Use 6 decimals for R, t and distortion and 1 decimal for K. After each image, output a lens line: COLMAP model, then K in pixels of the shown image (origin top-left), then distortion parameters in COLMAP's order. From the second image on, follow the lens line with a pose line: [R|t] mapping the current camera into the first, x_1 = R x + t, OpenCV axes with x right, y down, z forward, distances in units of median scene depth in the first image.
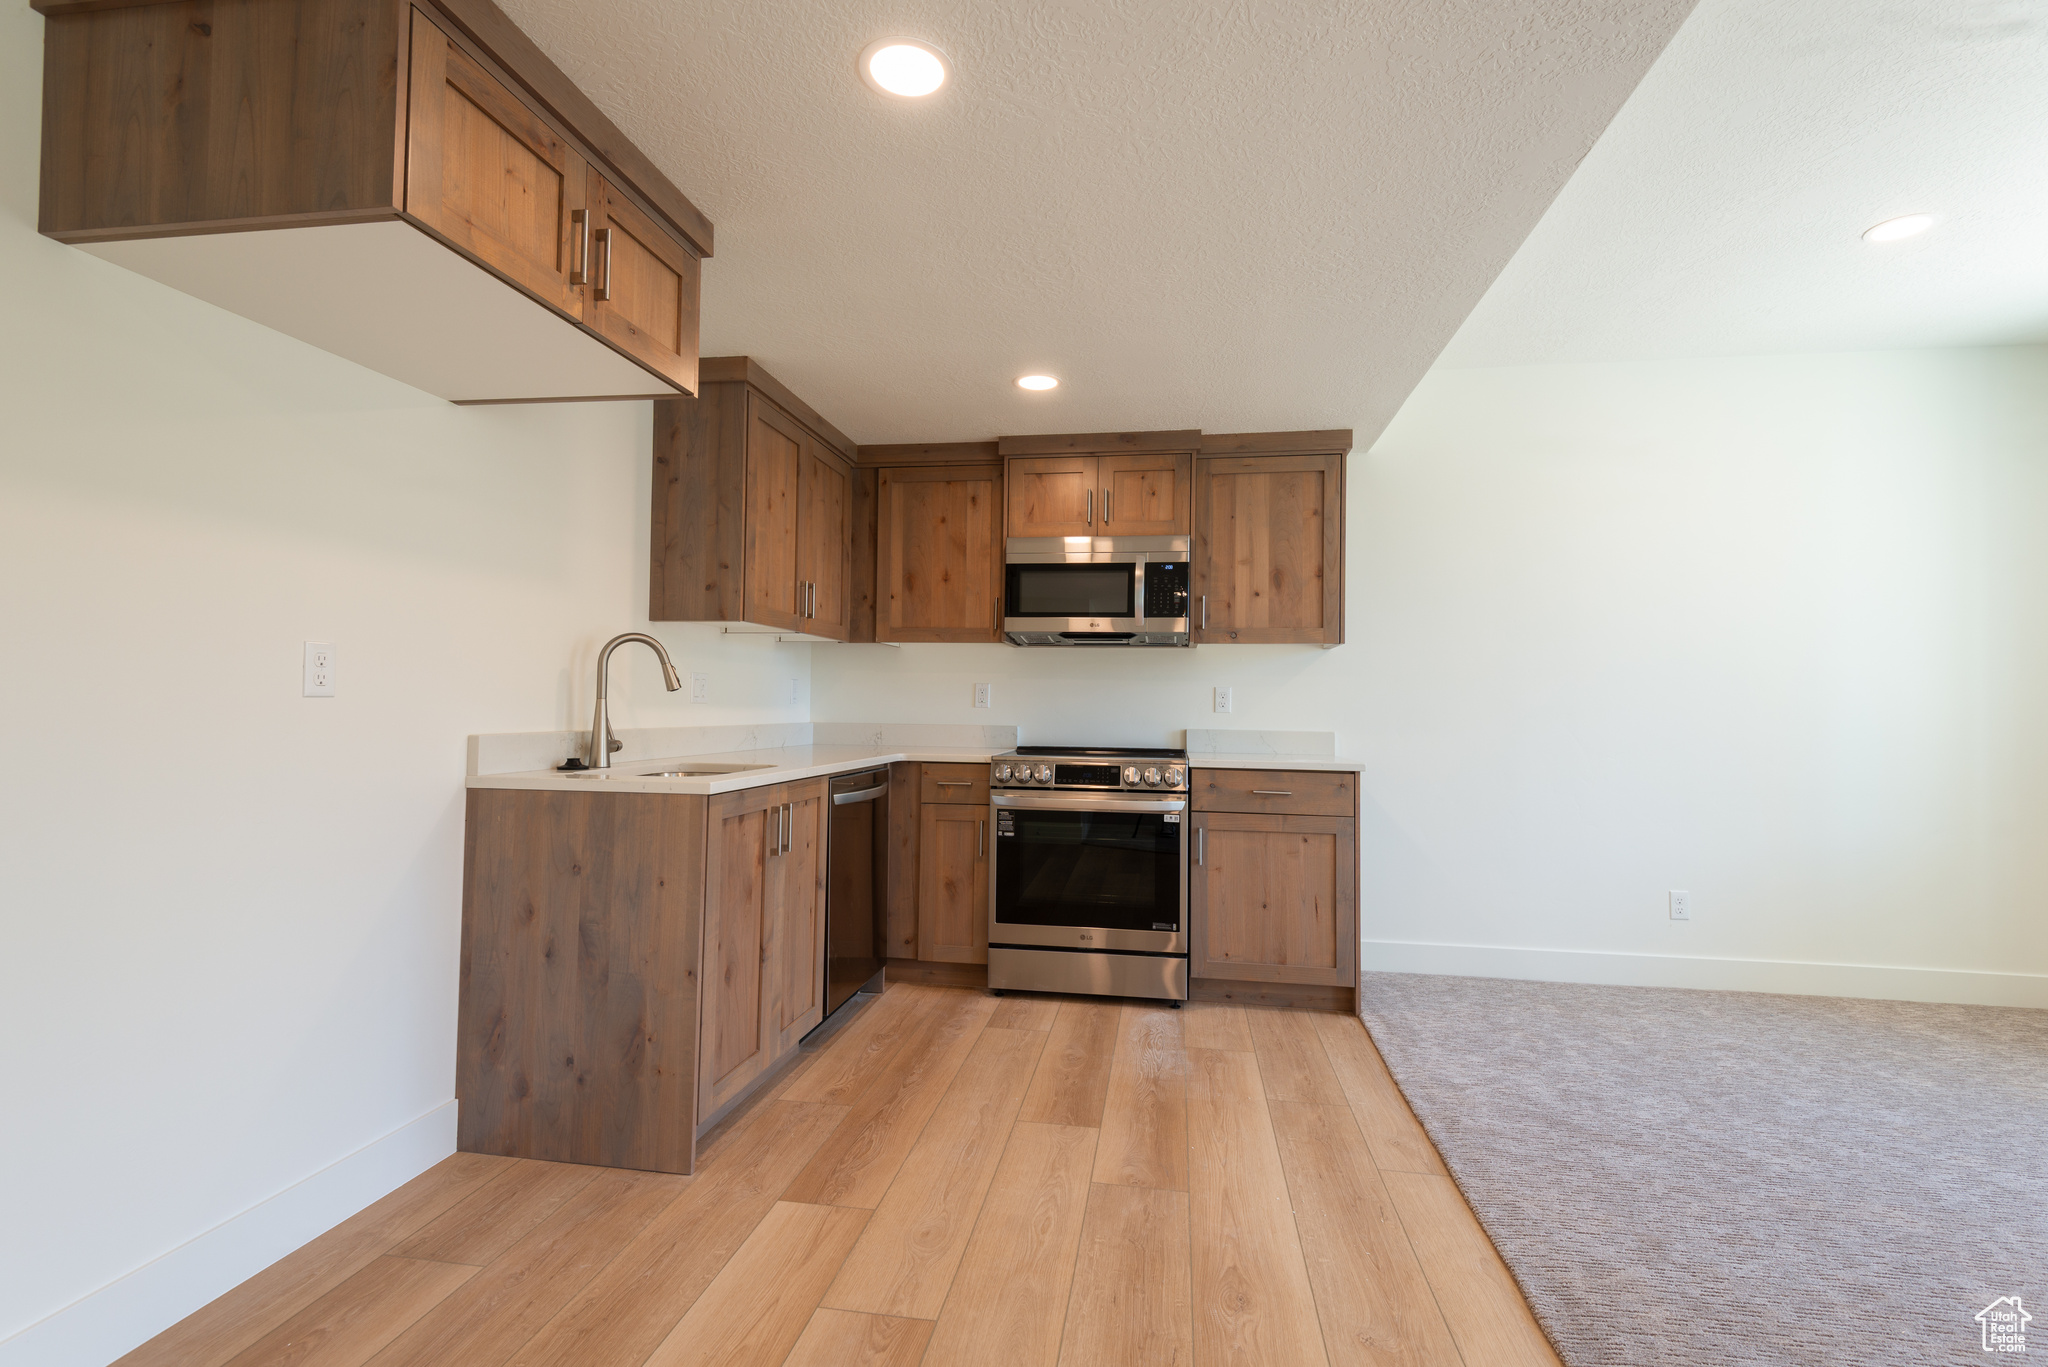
lens RADIAL K [[924.6, 0, 1033.9], [0, 924.6, 680.8], [0, 0, 1]] dist [0.026743, -0.012657]
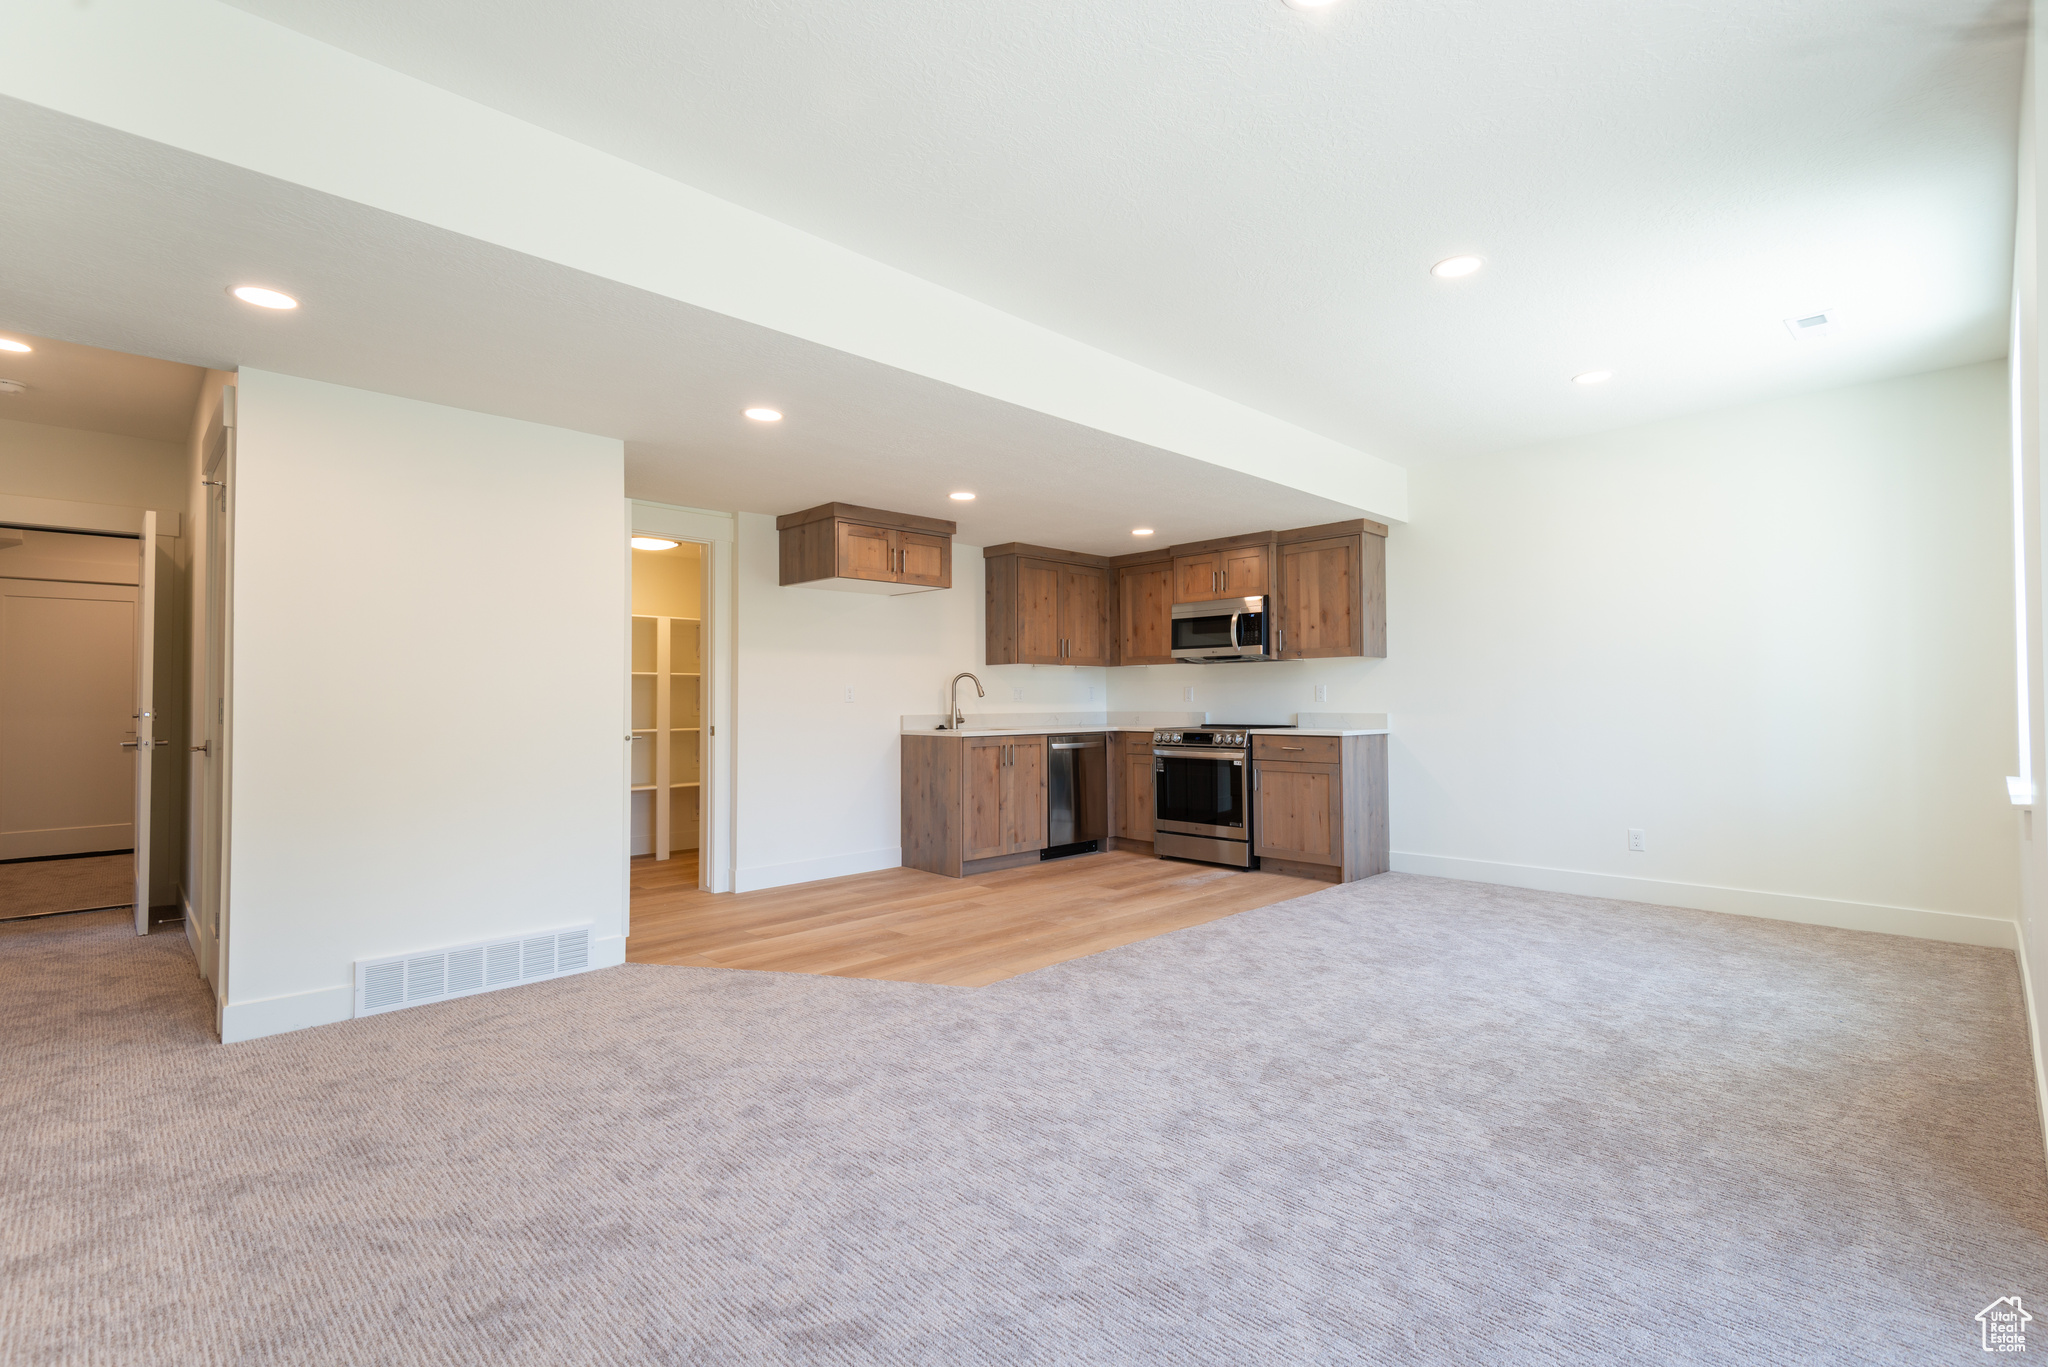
lens RADIAL K [[924.4, 0, 1024.0], [0, 924.4, 683.5], [0, 0, 1]] dist [0.029154, 0.000066]
pose [[0.800835, -0.030257, -0.598121, 0.867742], [0.033960, 0.999410, -0.005087, -0.005761], [0.597922, -0.016238, 0.801390, -0.632388]]
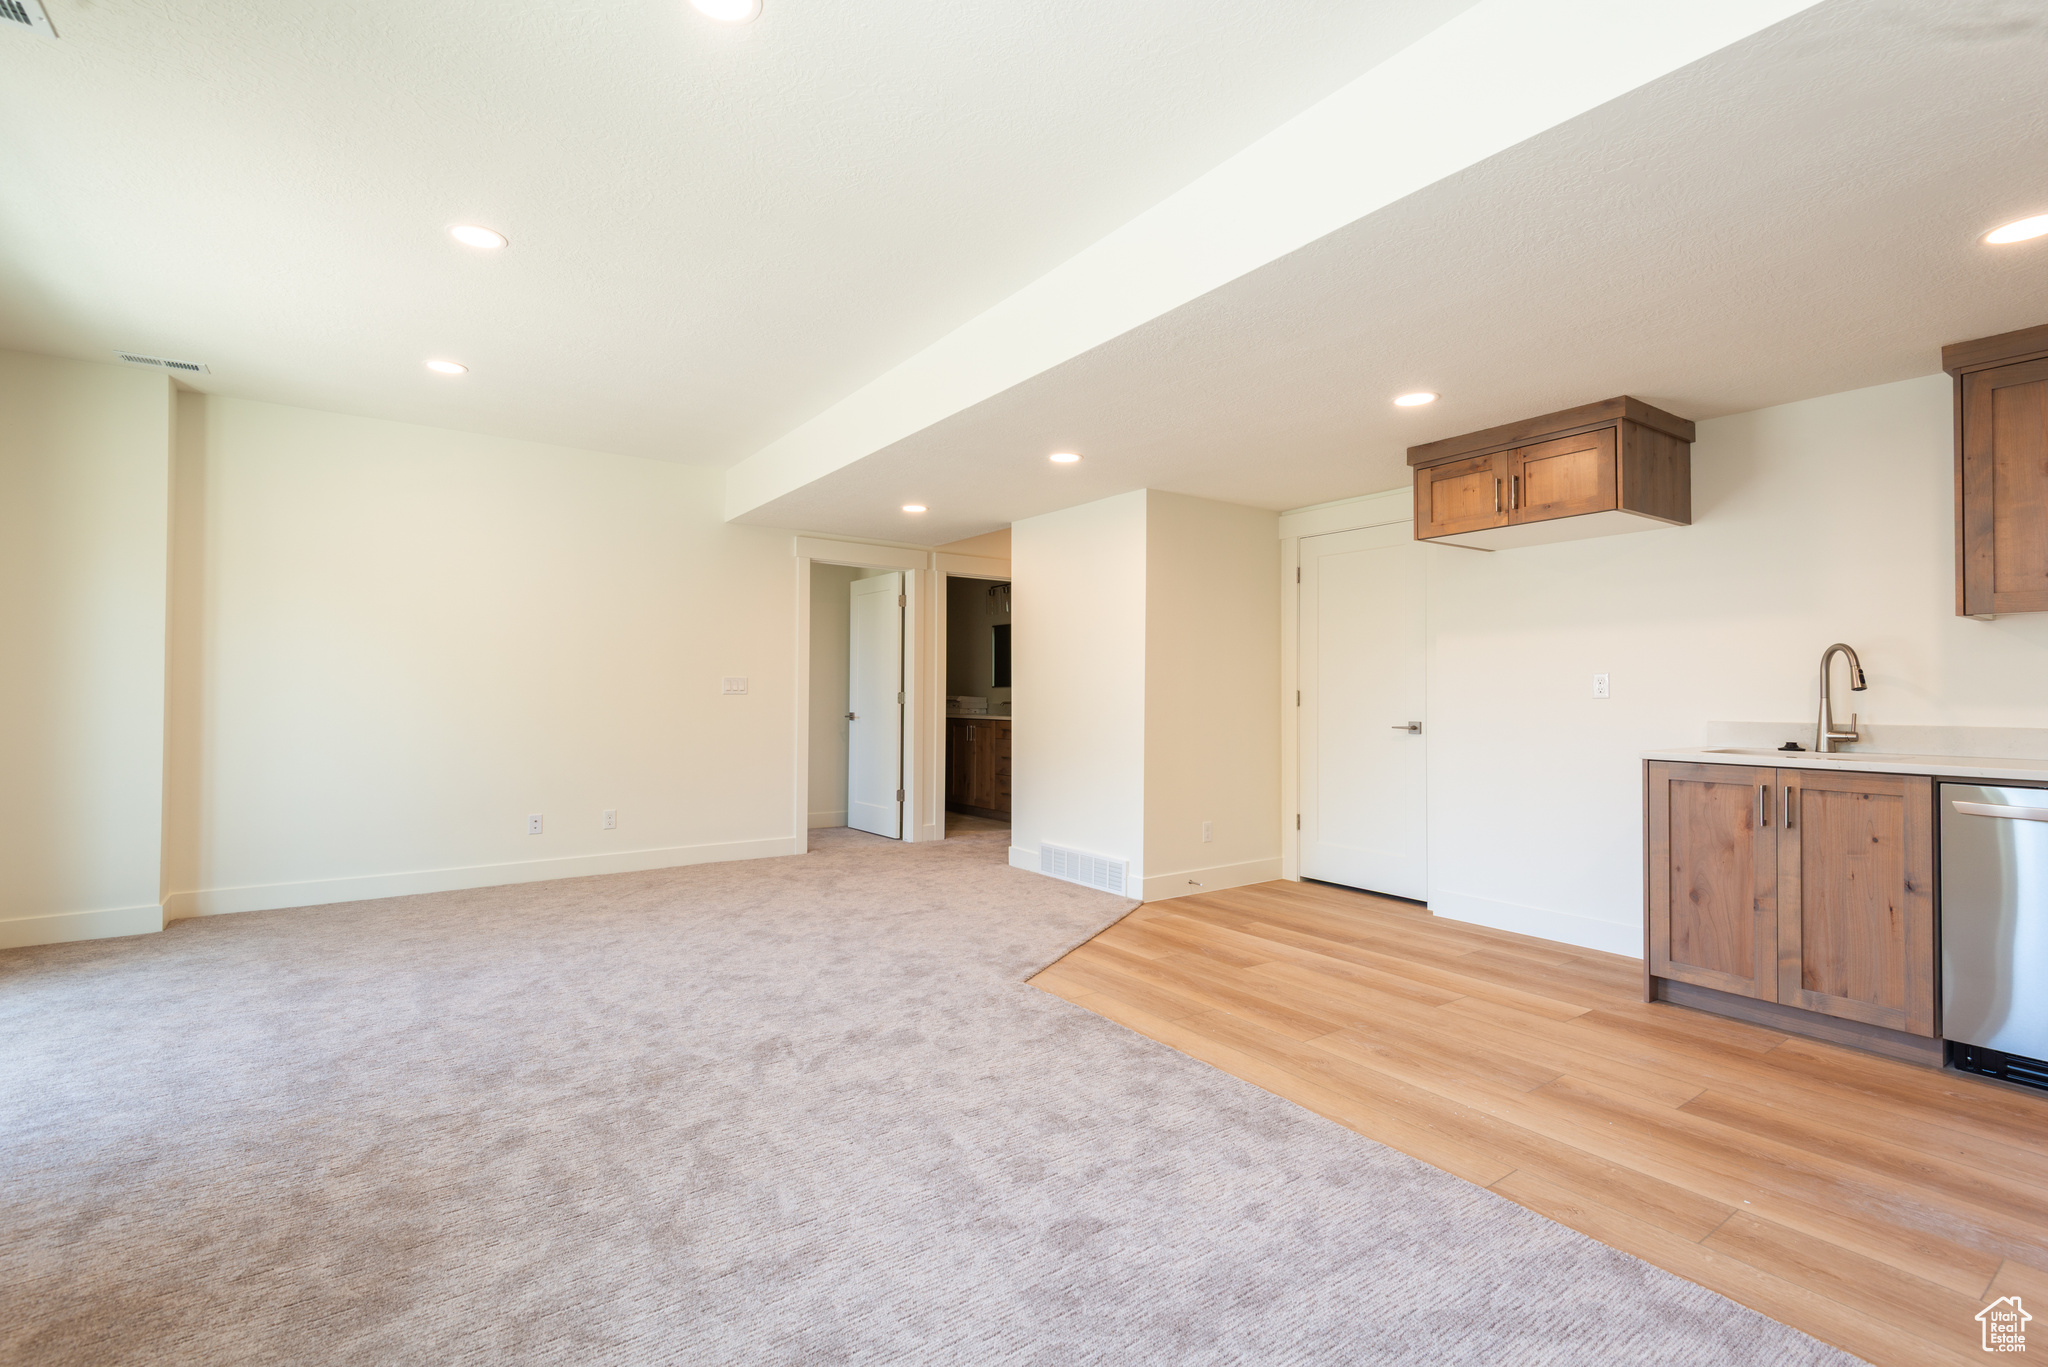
lens RADIAL K [[924.6, 0, 1033.9], [0, 924.6, 680.8], [0, 0, 1]] dist [0.026743, -0.012657]
pose [[-0.702033, -0.029065, -0.711551, 0.929786], [0.002904, 0.999042, -0.043673, 0.037015], [0.712138, -0.032727, -0.701276, 0.872333]]
